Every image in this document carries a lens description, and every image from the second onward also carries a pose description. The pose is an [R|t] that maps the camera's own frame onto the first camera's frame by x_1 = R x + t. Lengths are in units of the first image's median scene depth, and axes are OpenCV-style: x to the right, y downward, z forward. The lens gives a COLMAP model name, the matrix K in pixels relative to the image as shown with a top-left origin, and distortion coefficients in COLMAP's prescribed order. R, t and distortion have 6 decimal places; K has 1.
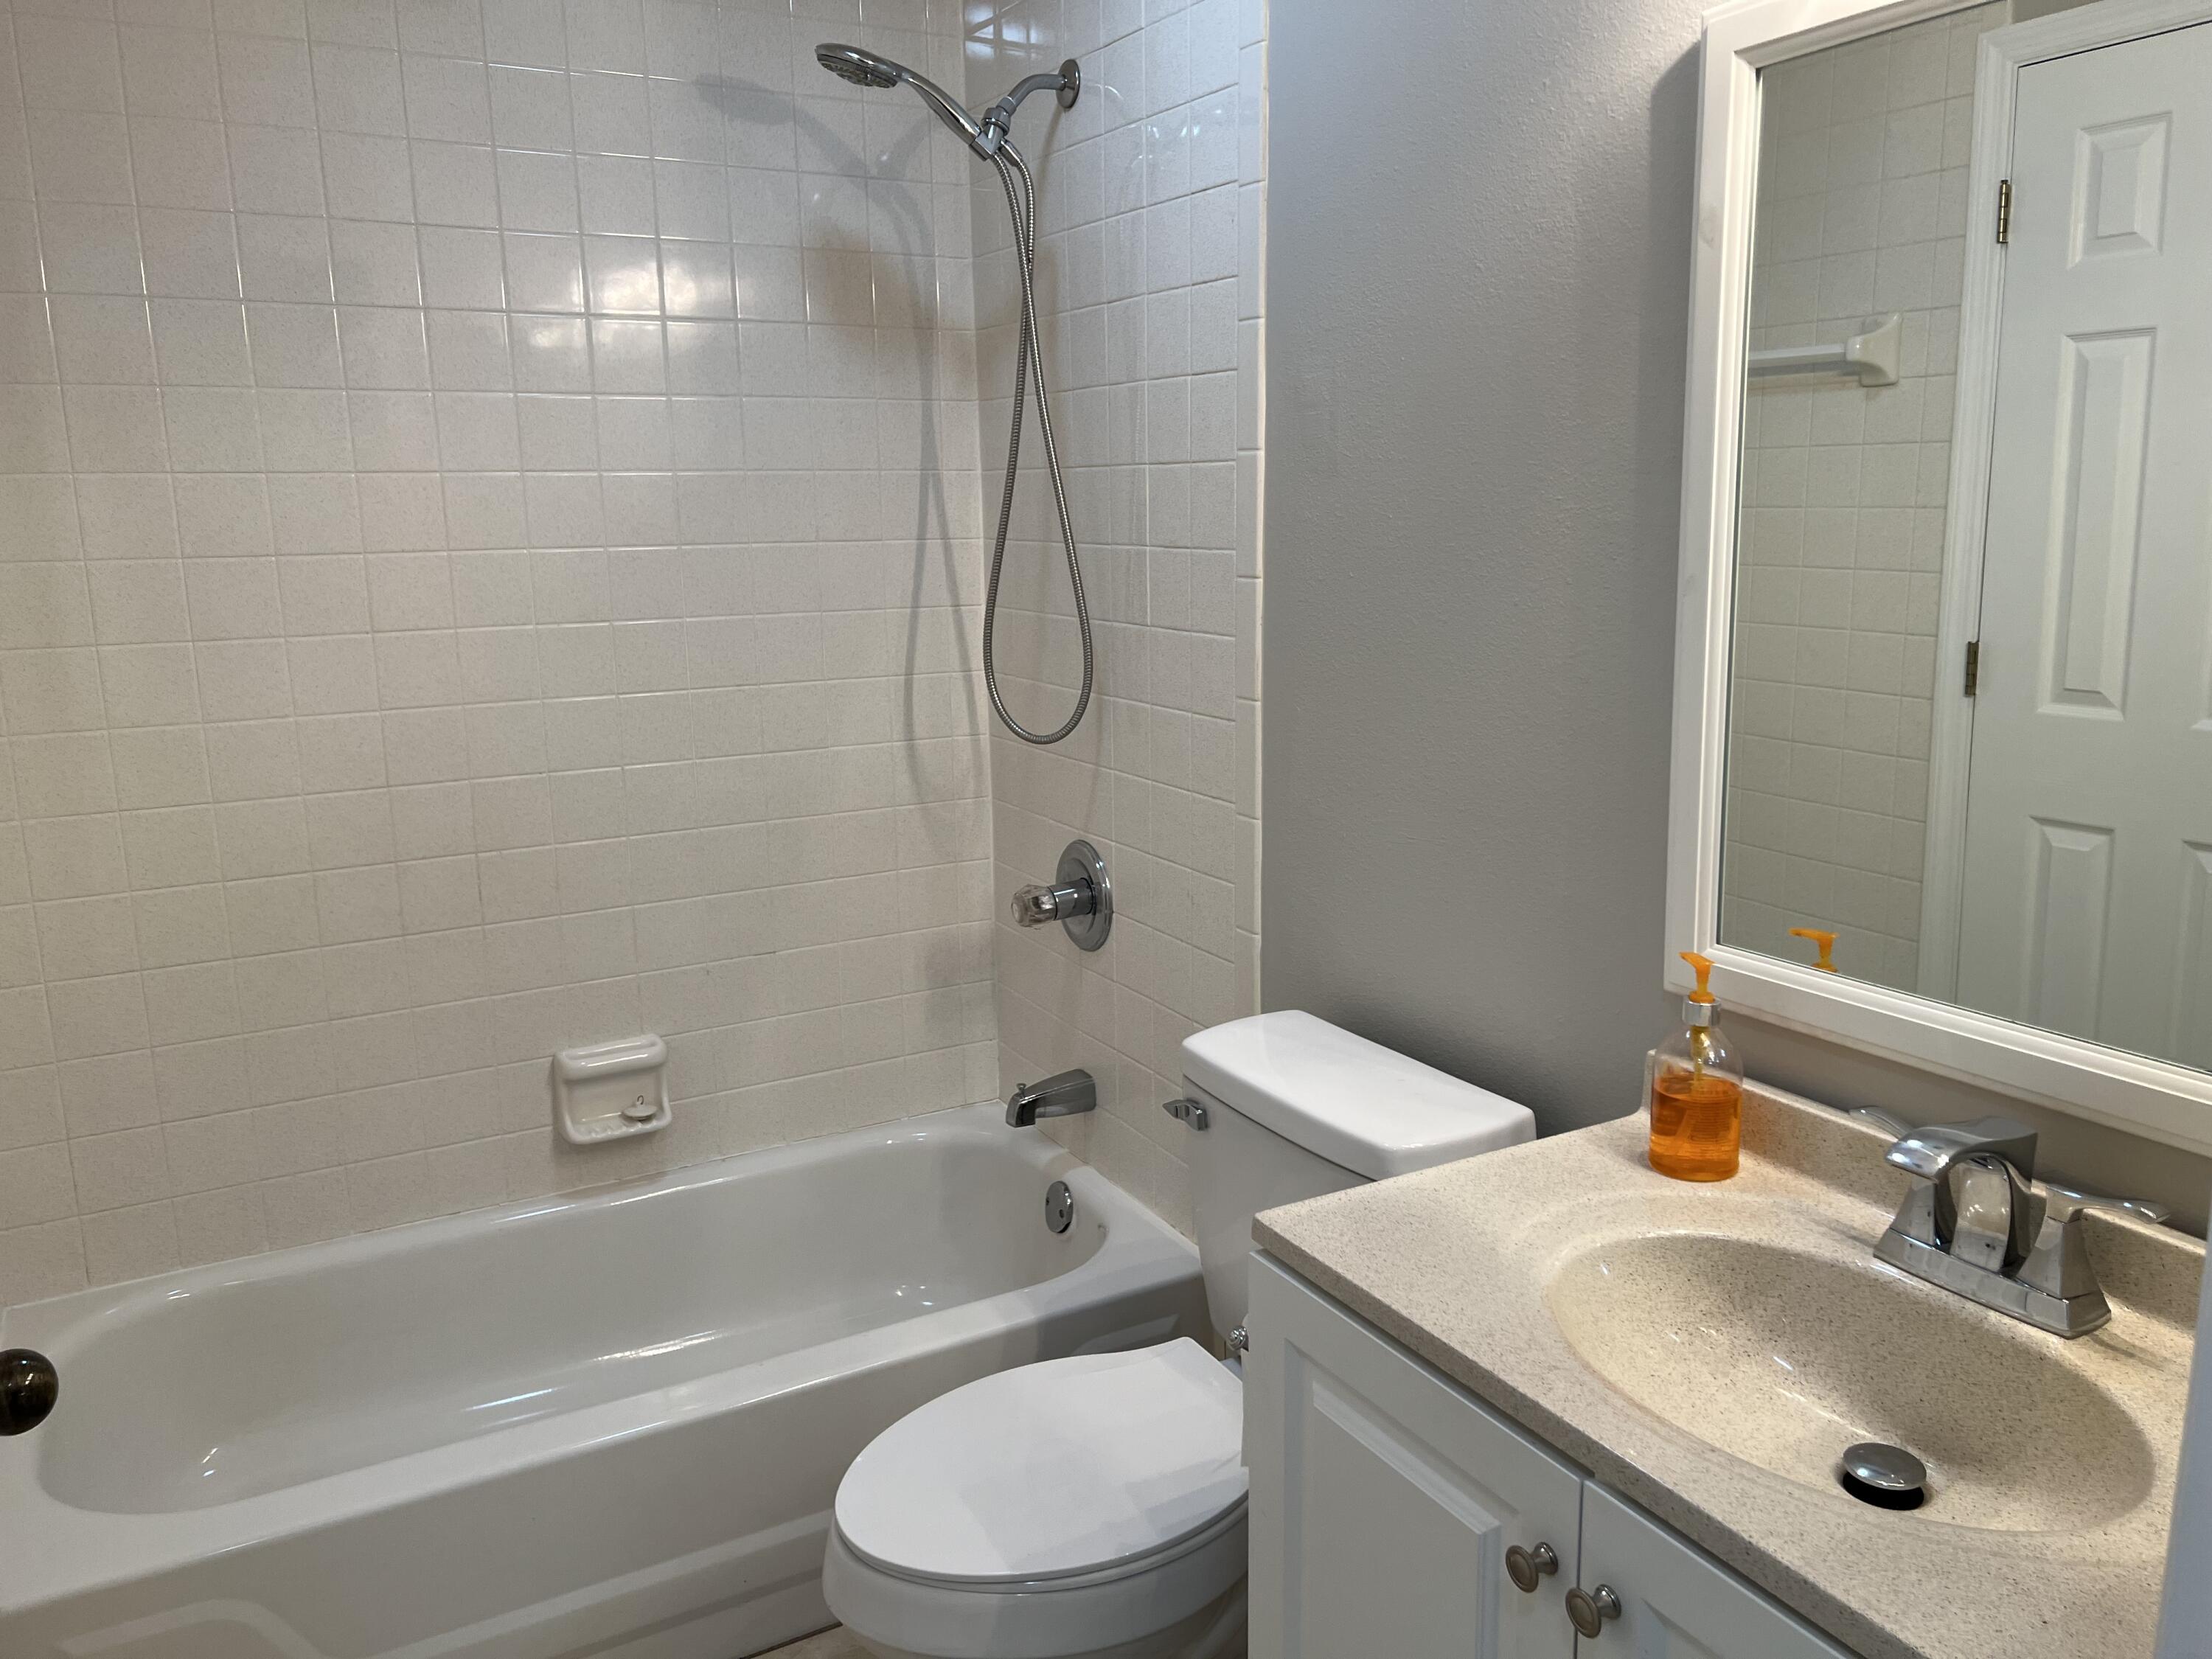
lens RADIAL K [[1677.0, 0, 1105.0], [0, 1677.0, 815.0], [0, 0, 1]] dist [0.047188, -0.055332]
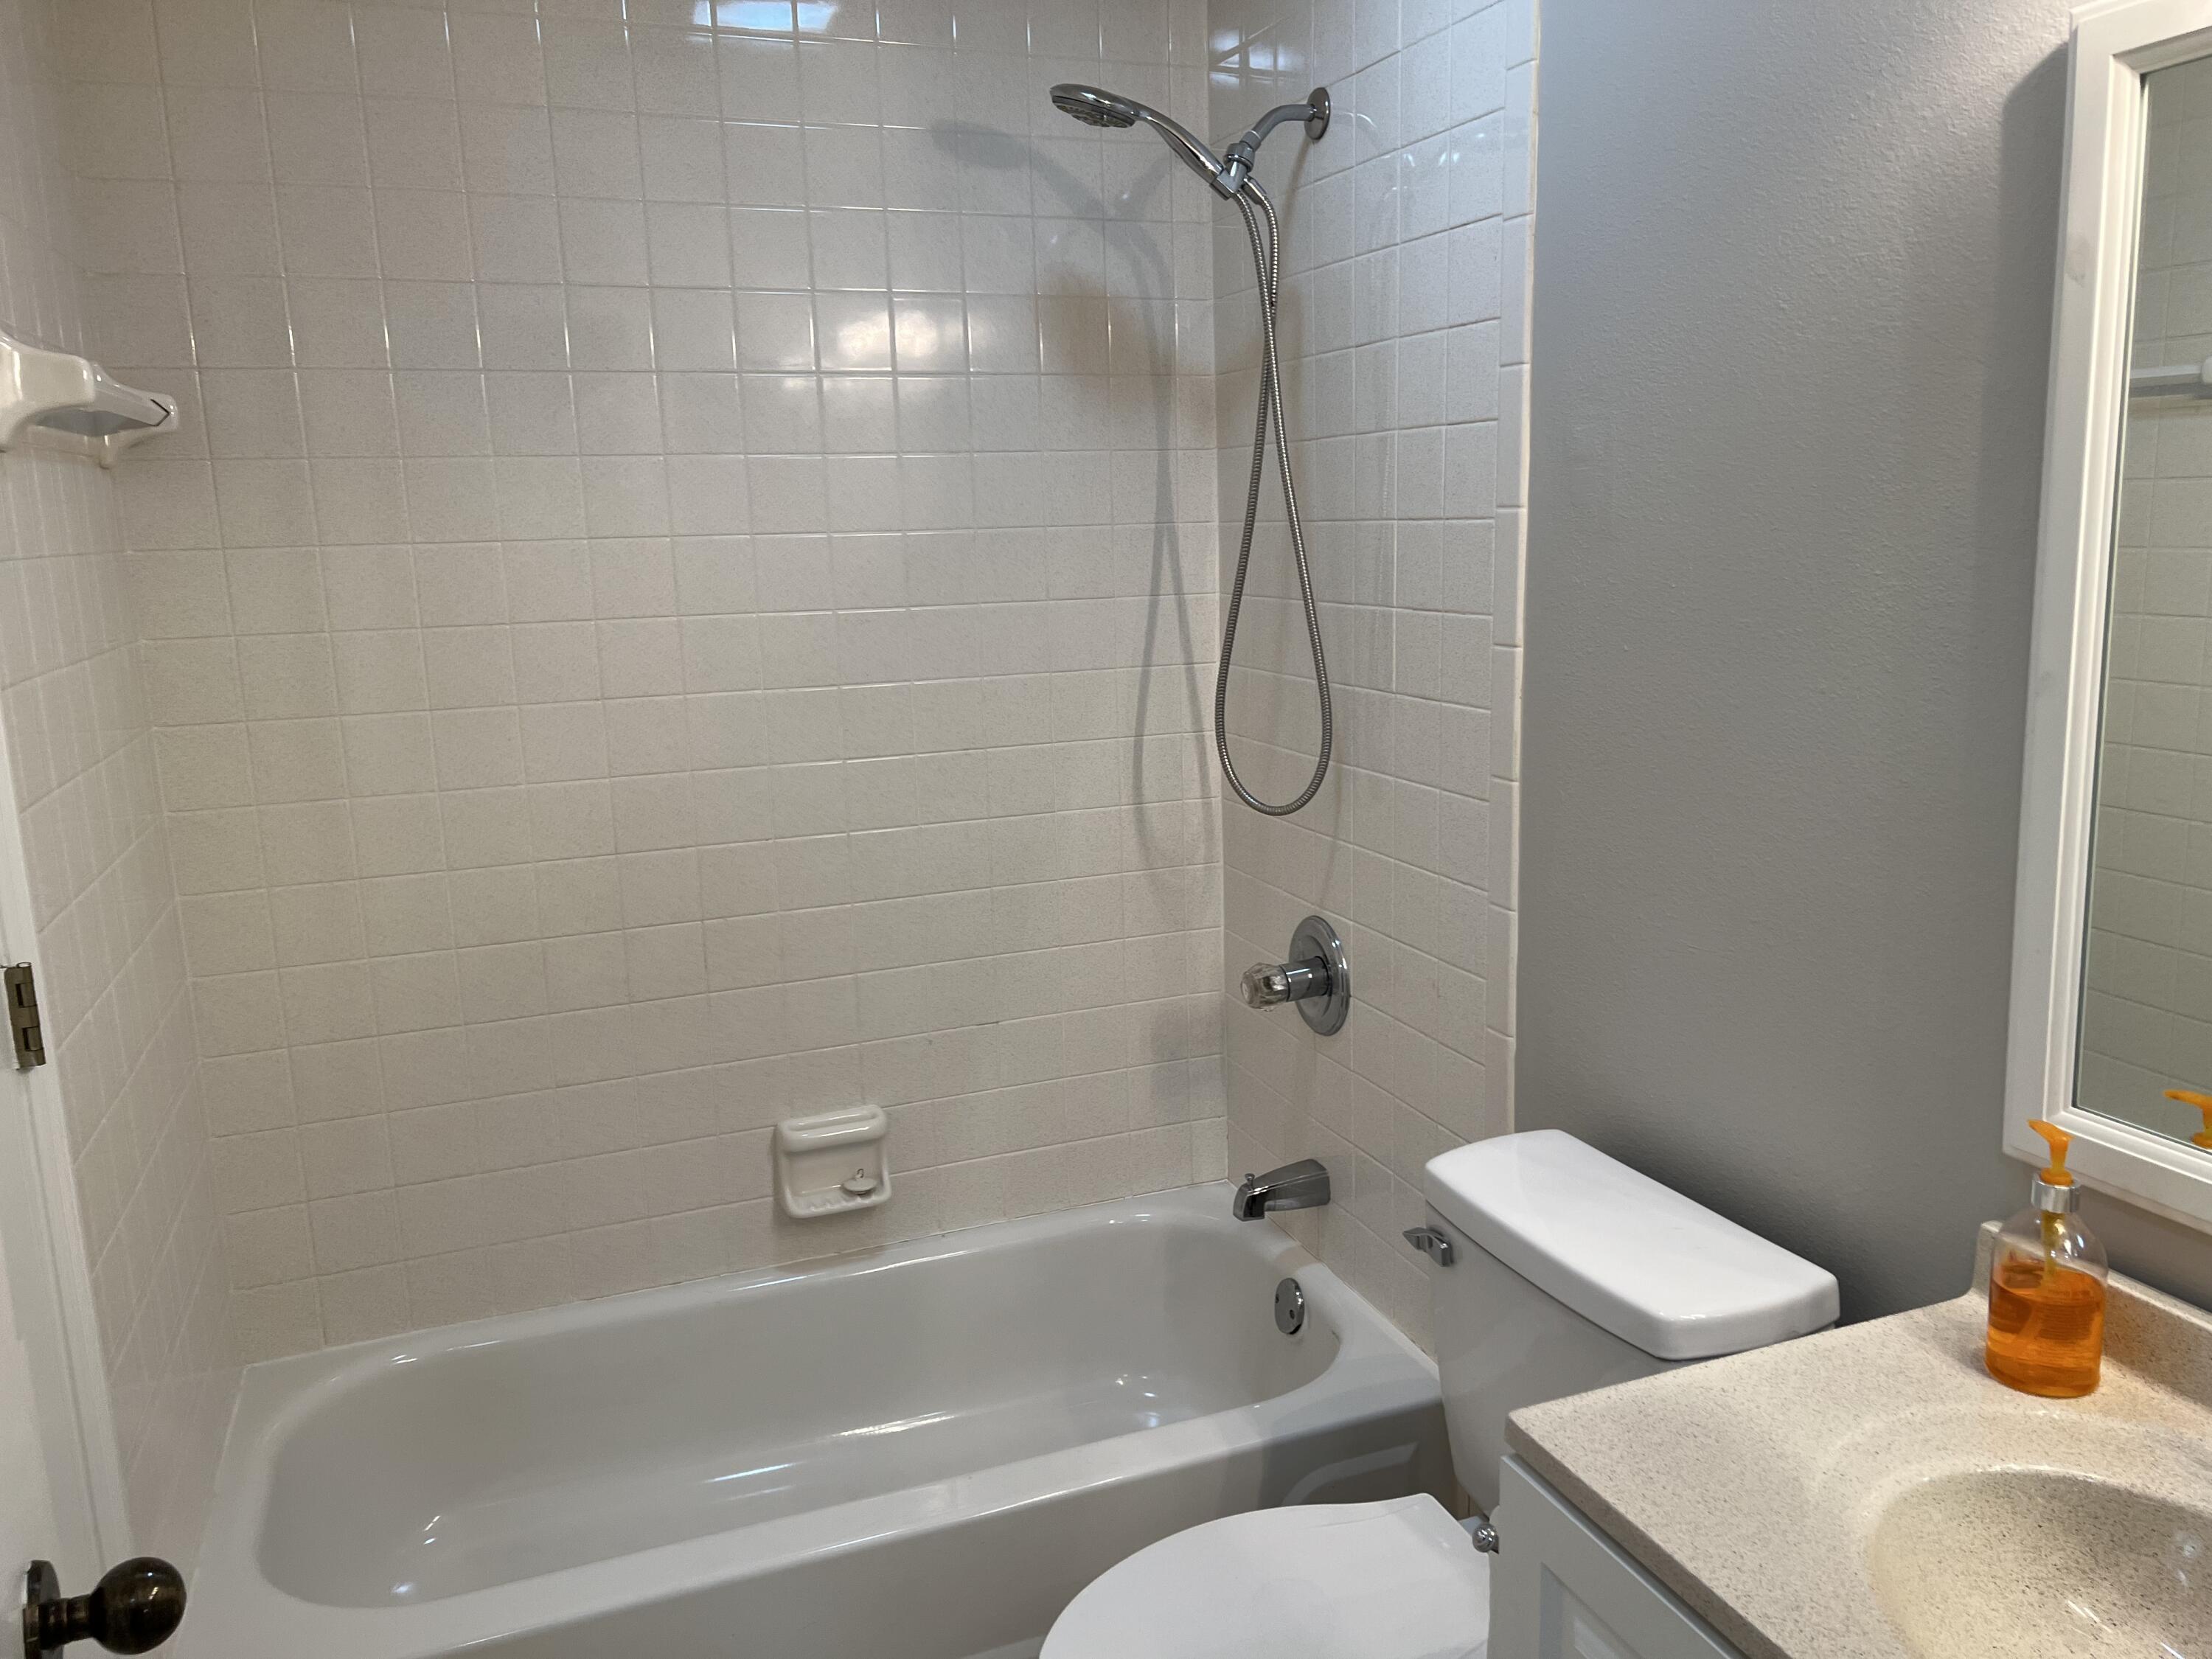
lens RADIAL K [[1671.1, 0, 1114.3], [0, 1671.1, 823.2], [0, 0, 1]] dist [0.042310, -0.049580]
pose [[0.990101, 0.014407, -0.139616, 0.002745], [-0.014782, 0.999889, -0.001650, -0.038745], [0.139577, 0.003697, 0.990204, 0.066904]]
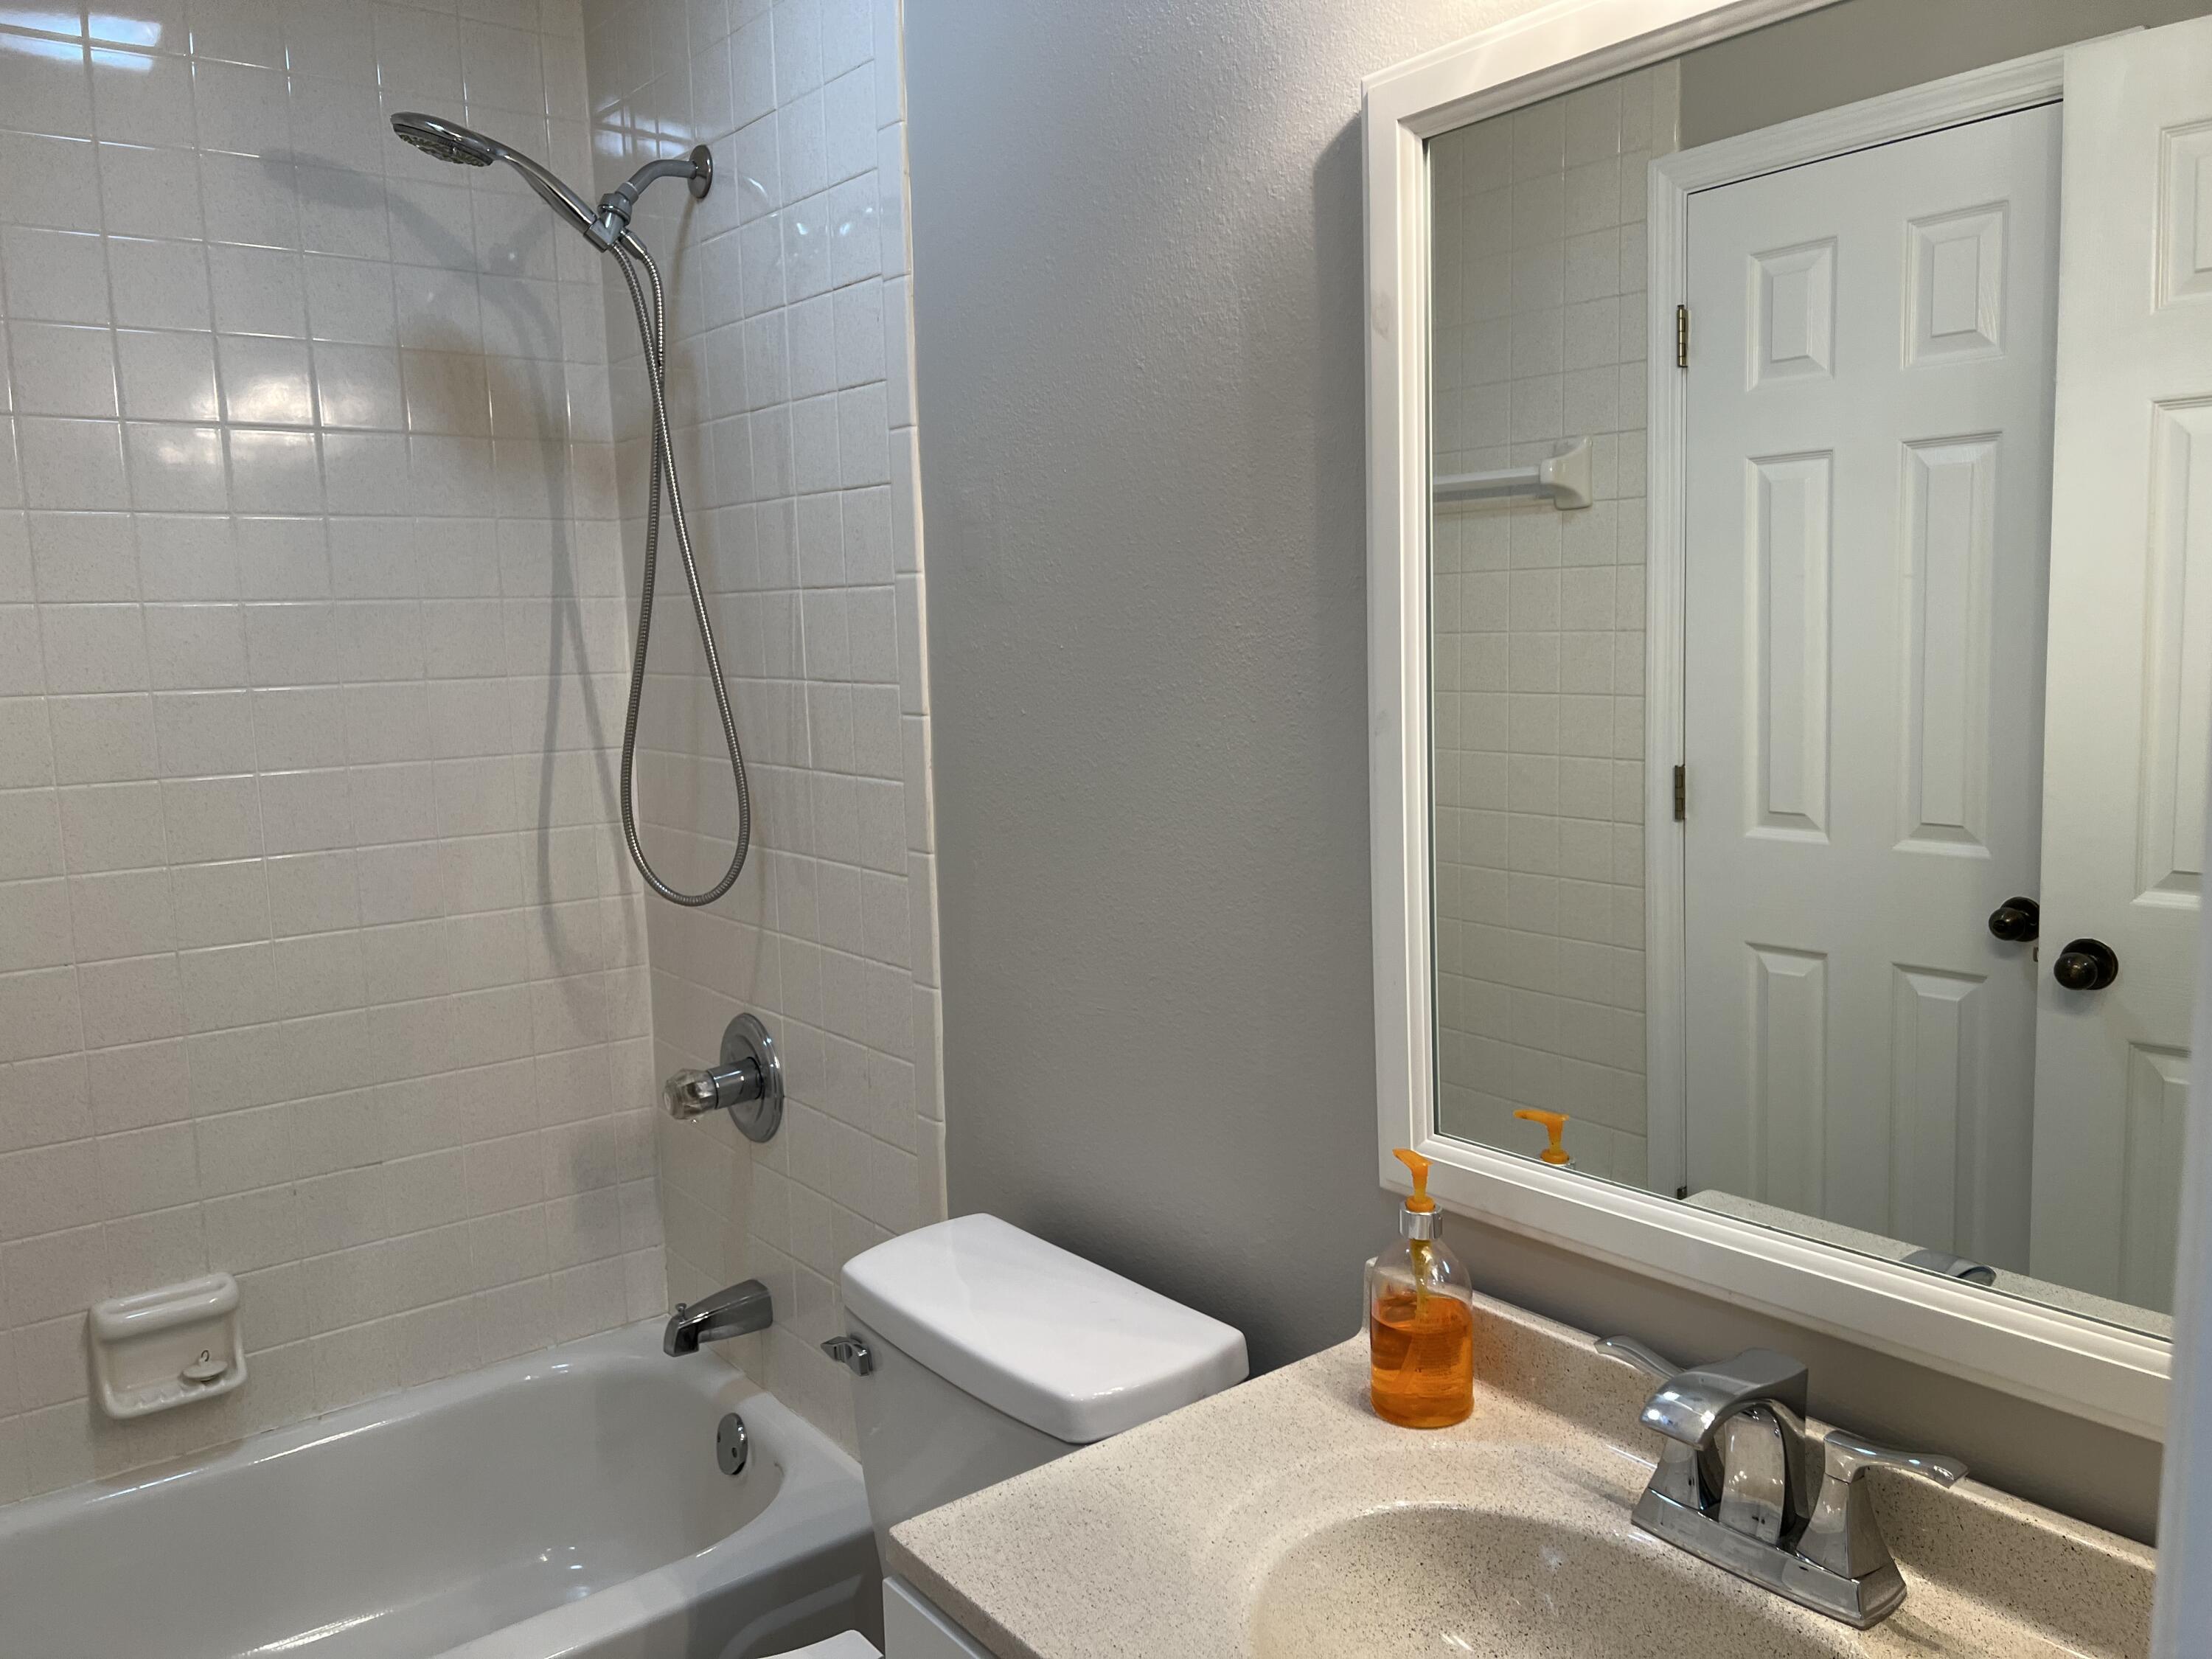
lens RADIAL K [[1677.0, 0, 1105.0], [0, 1677.0, 815.0], [0, 0, 1]] dist [0.047188, -0.055332]
pose [[0.988630, -0.026720, 0.147974, 0.049854], [0.037683, 0.996708, -0.071790, -0.020771], [-0.145569, 0.076550, 0.986382, 0.112586]]
